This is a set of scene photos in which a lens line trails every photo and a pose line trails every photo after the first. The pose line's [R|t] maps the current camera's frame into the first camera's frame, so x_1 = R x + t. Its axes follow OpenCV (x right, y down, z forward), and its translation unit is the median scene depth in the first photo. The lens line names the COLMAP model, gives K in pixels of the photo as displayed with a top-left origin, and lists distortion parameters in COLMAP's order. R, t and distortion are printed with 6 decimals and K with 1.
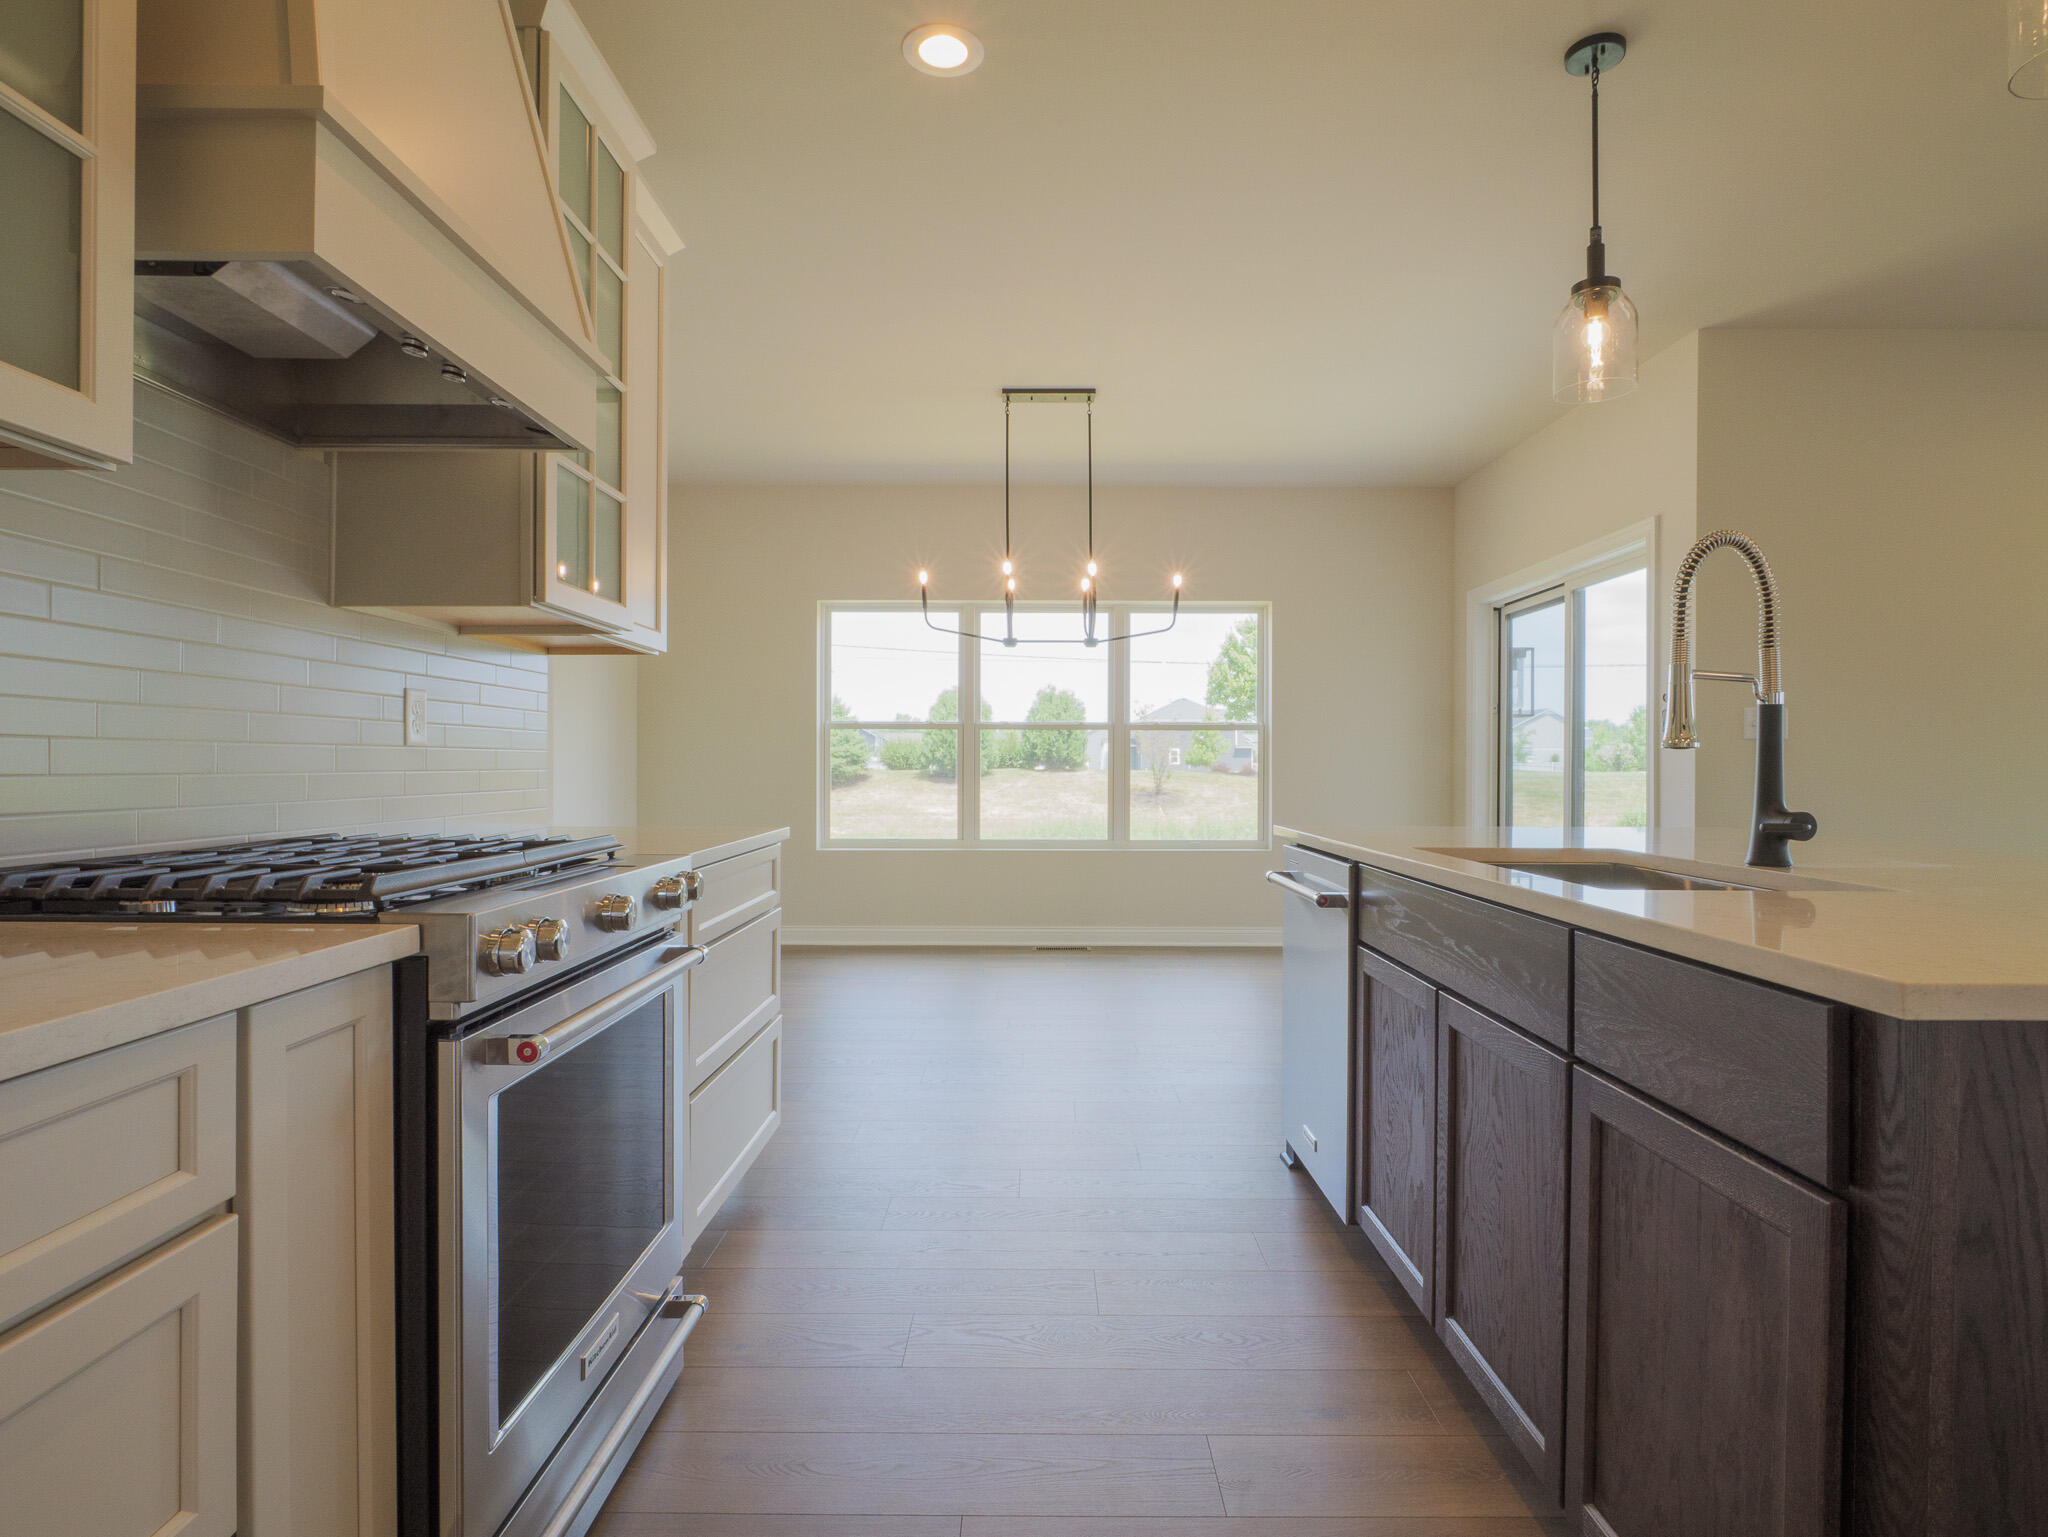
lens RADIAL K [[1108.7, 0, 1022.8], [0, 1108.7, 758.6], [0, 0, 1]] dist [-0.003016, -0.000485]
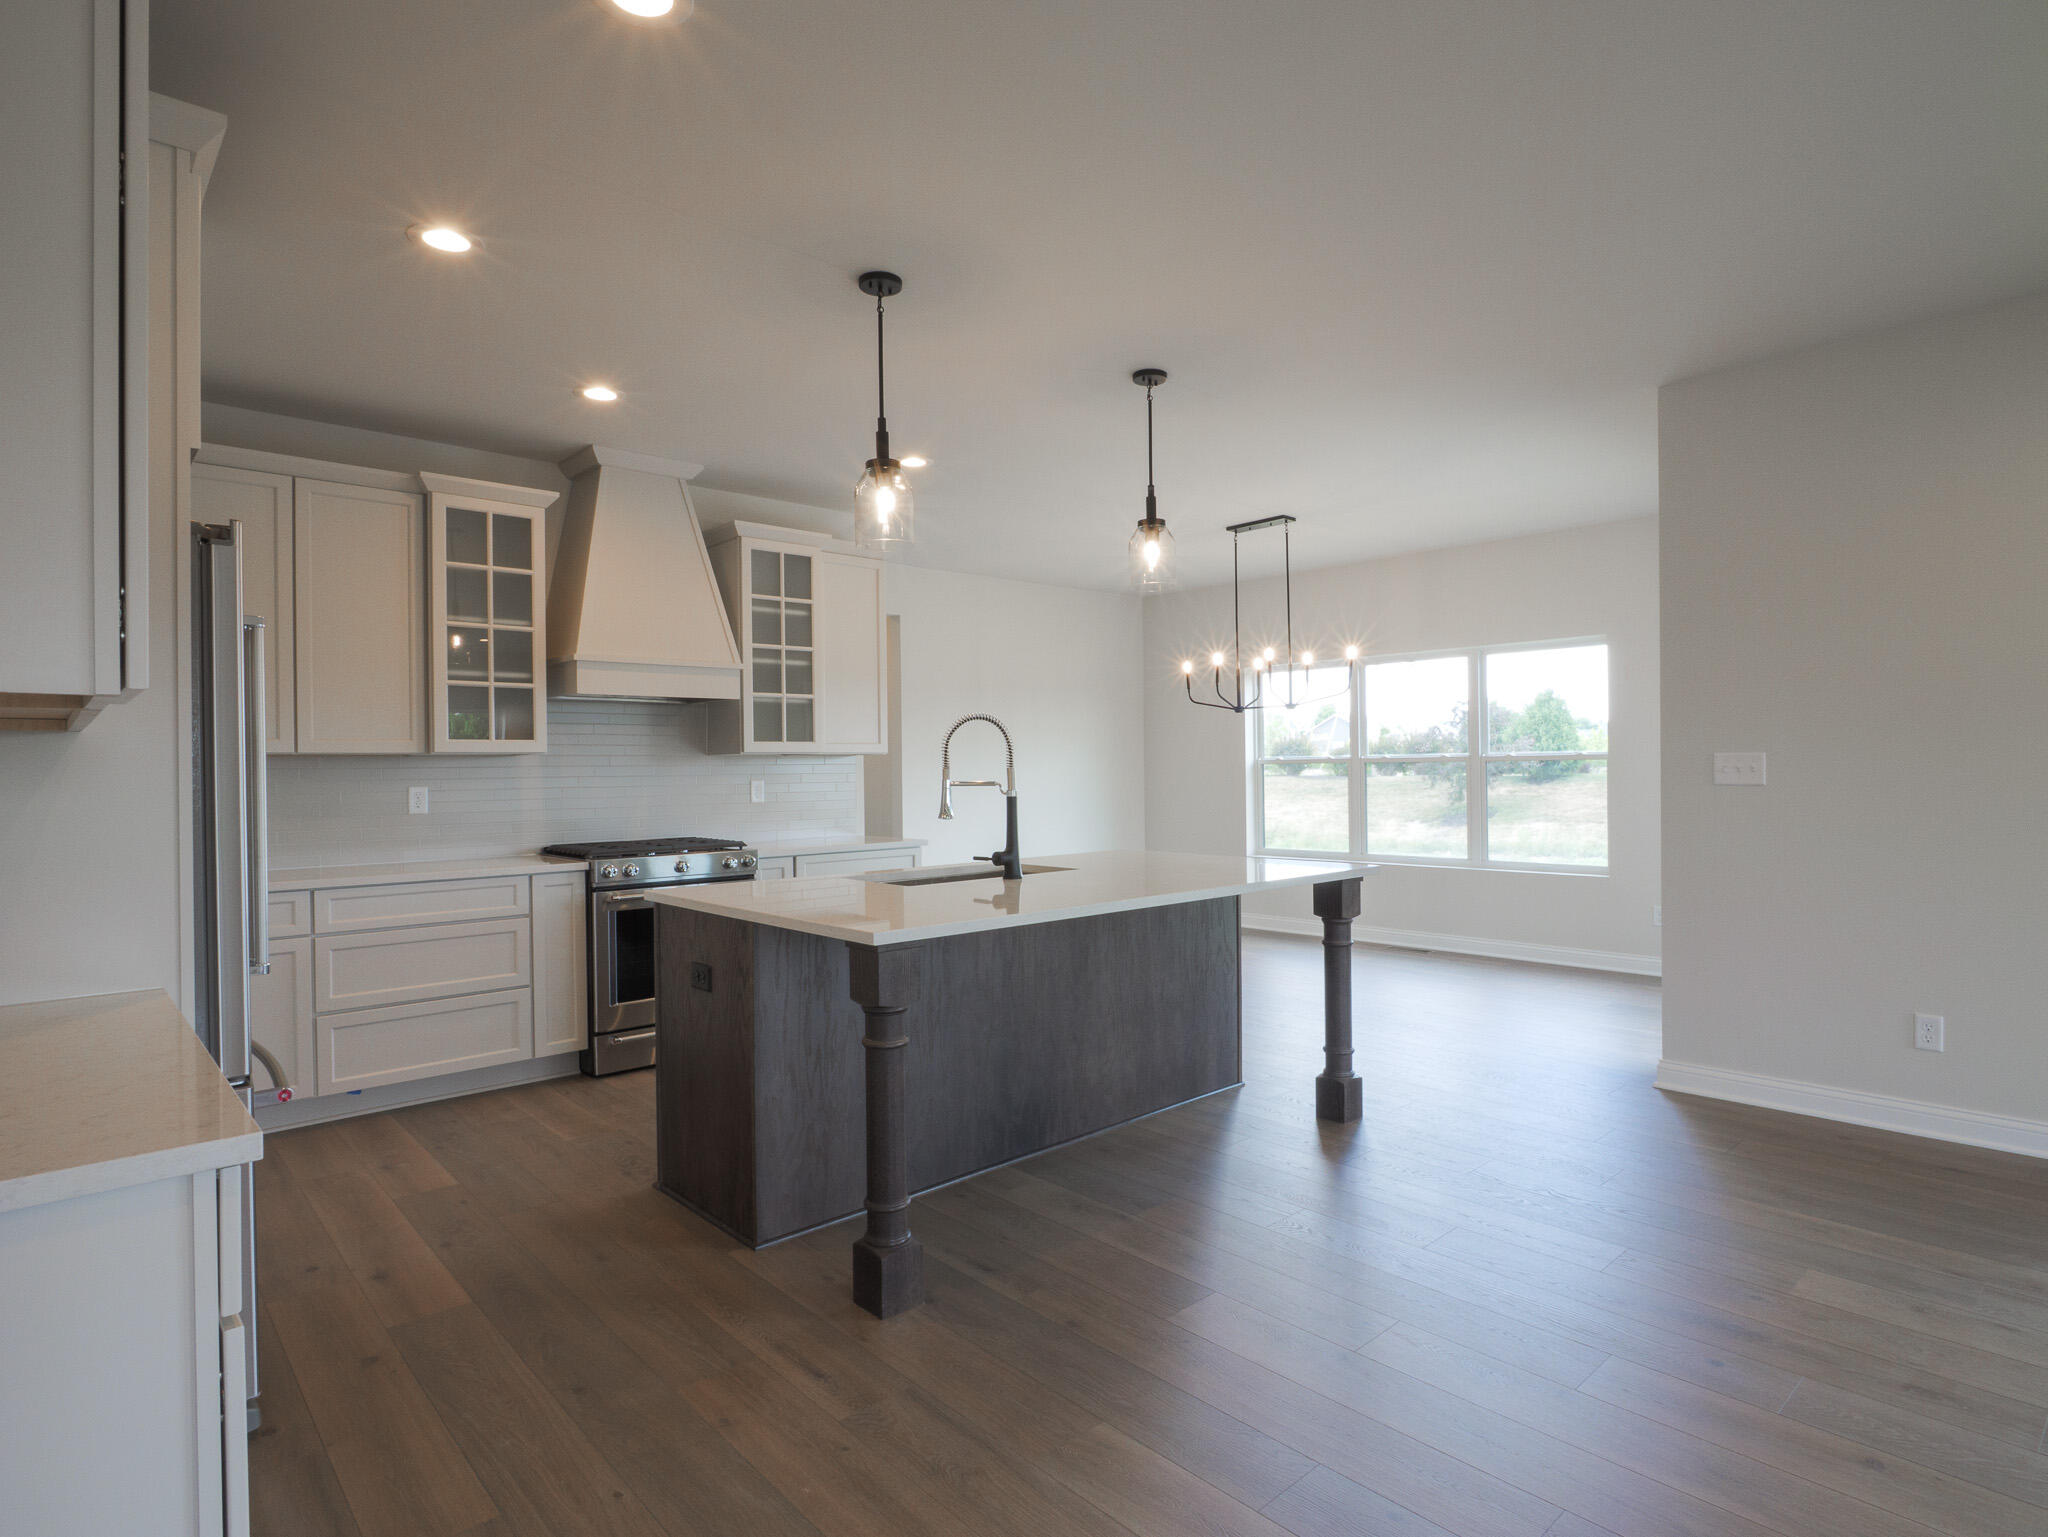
lens RADIAL K [[1108.7, 0, 1023.4], [0, 1108.7, 776.6], [0, 0, 1]] dist [-0.003016, -0.000485]
pose [[0.671671, -0.011113, -0.740766, 0.617796], [0.019830, 0.999799, 0.002982, -0.023903], [0.740584, -0.016692, 0.671757, -0.089151]]
